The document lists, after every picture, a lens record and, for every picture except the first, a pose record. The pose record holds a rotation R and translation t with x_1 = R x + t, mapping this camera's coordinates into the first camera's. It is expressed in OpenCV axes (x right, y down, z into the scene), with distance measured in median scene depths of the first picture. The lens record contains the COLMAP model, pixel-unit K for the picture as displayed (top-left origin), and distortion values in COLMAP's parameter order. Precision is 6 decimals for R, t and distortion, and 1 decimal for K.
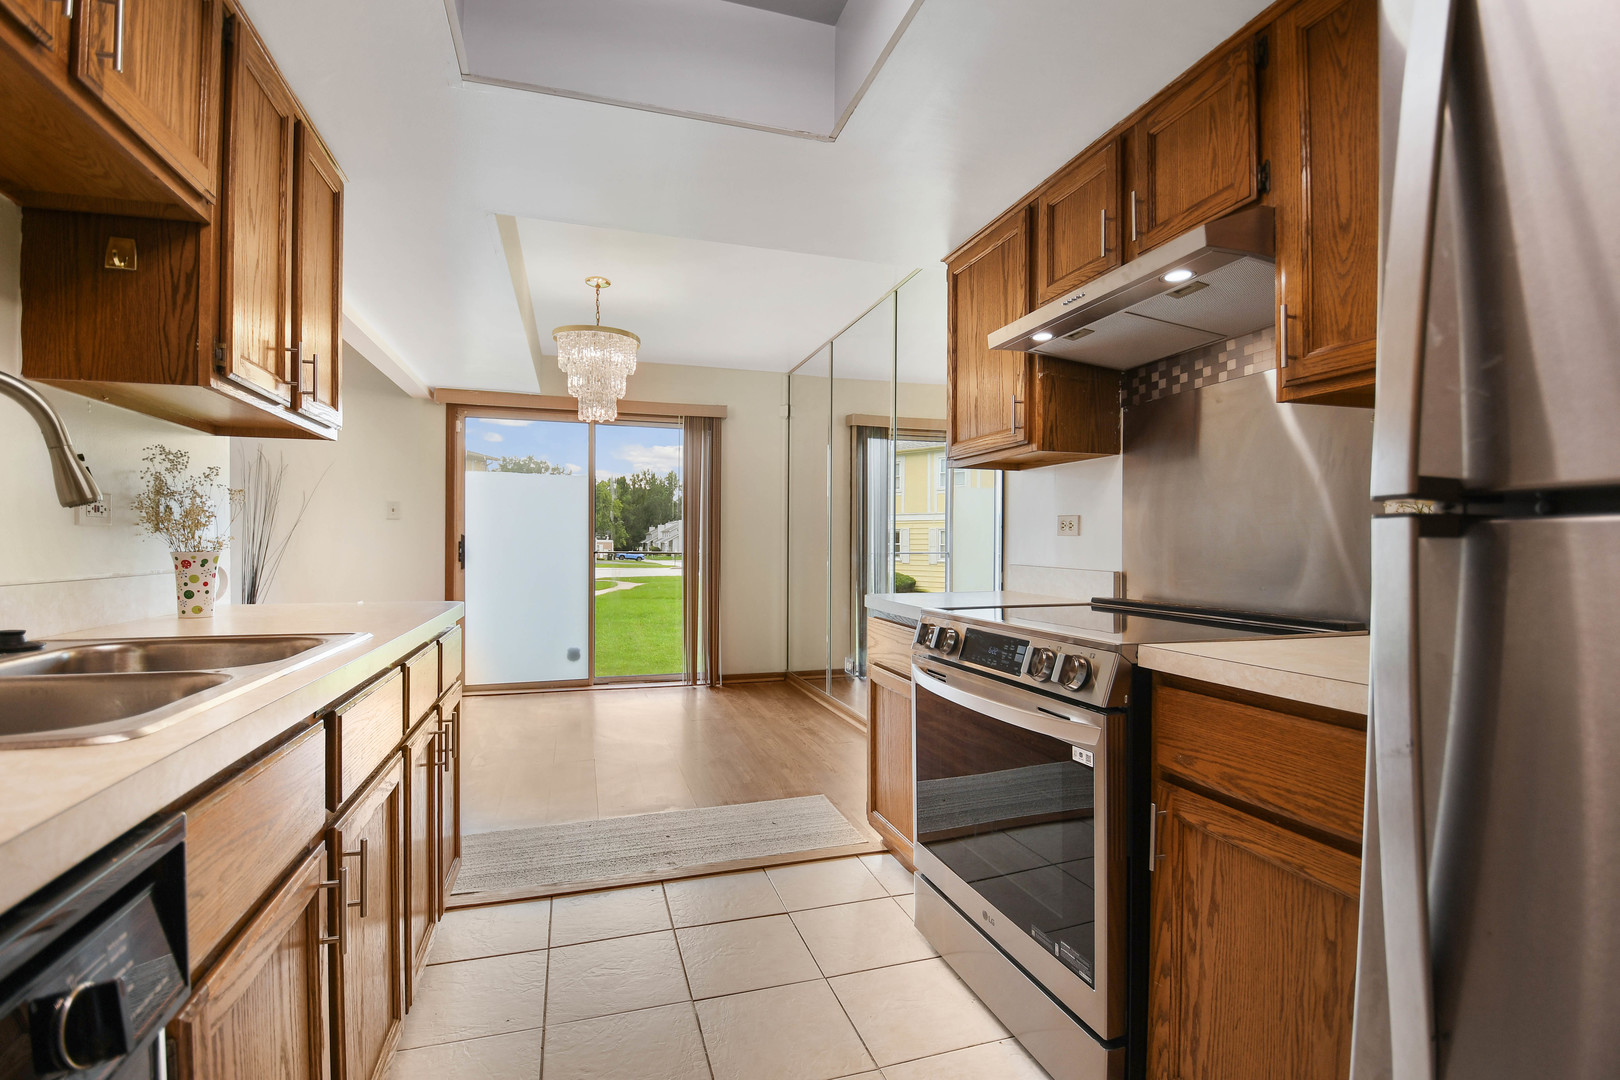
lens RADIAL K [[725.2, 0, 793.5], [0, 725.2, 552.8], [0, 0, 1]] dist [0.015342, -0.021266]
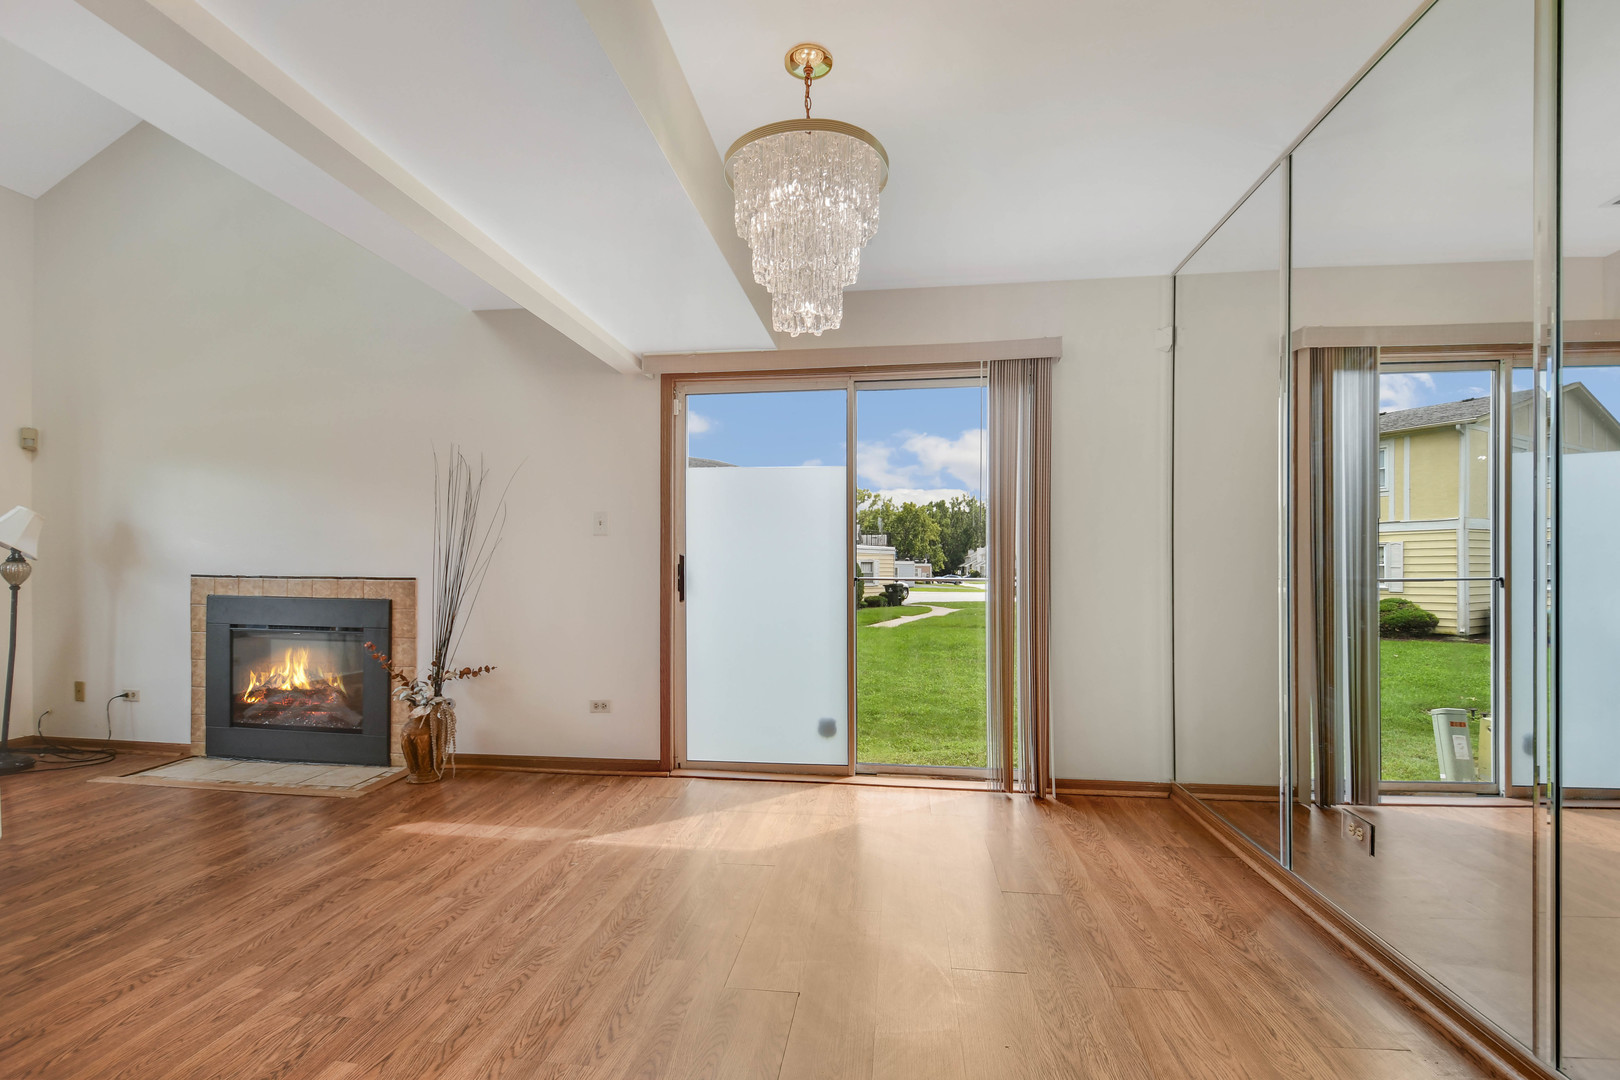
lens RADIAL K [[725.2, 0, 793.5], [0, 725.2, 552.8], [0, 0, 1]] dist [0.015342, -0.021266]
pose [[0.907538, -0.009782, -0.419855, -0.040278], [-0.003872, 0.999491, -0.031657, -0.003262], [0.419951, 0.030356, 0.907039, 0.348880]]
